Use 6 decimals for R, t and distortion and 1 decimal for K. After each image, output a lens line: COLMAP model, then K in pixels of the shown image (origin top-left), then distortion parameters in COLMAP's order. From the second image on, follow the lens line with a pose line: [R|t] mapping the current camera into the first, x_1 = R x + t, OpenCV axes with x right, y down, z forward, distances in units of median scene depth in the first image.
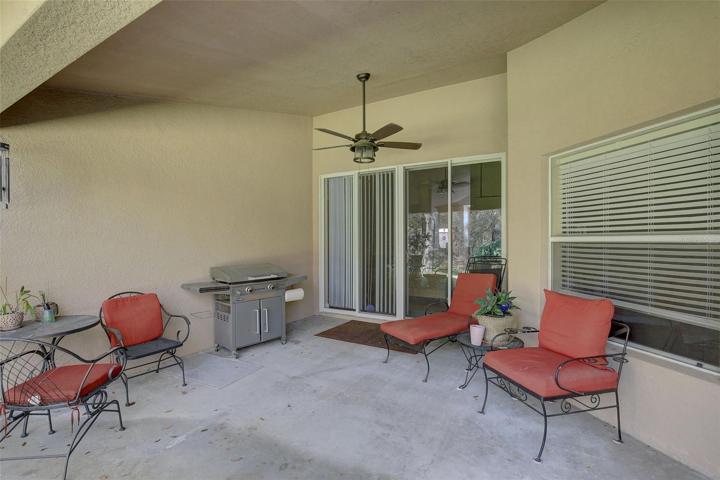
lens RADIAL K [[333.5, 0, 360.0], [0, 333.5, 240.0], [0, 0, 1]] dist [-0.021177, 0.000074]
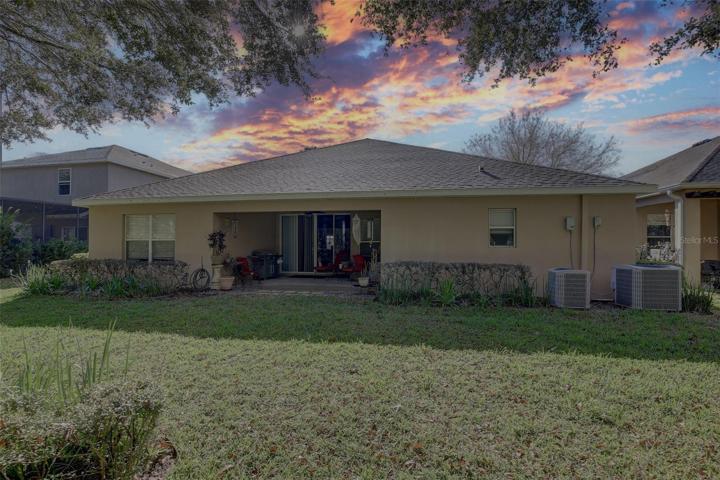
lens RADIAL K [[333.5, 0, 360.0], [0, 333.5, 240.0], [0, 0, 1]] dist [-0.021177, 0.000074]
pose [[0.941443, 0.003136, 0.337158, -0.161056], [0.002529, 0.999863, -0.016363, 0.011109], [-0.337163, 0.016257, 0.941306, -0.579321]]
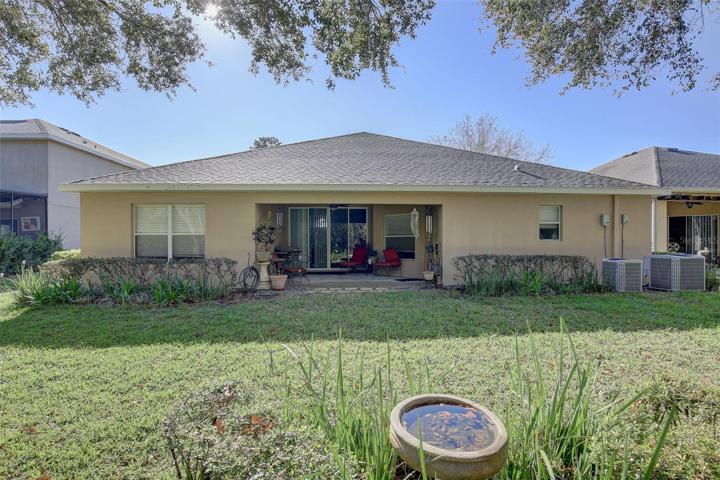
lens RADIAL K [[333.5, 0, 360.0], [0, 333.5, 240.0], [0, 0, 1]] dist [-0.021177, 0.000074]
pose [[0.837192, -0.006106, 0.546875, -0.381996], [0.006772, 0.999977, 0.000798, 0.010604], [-0.546867, 0.003035, 0.837214, -0.453732]]
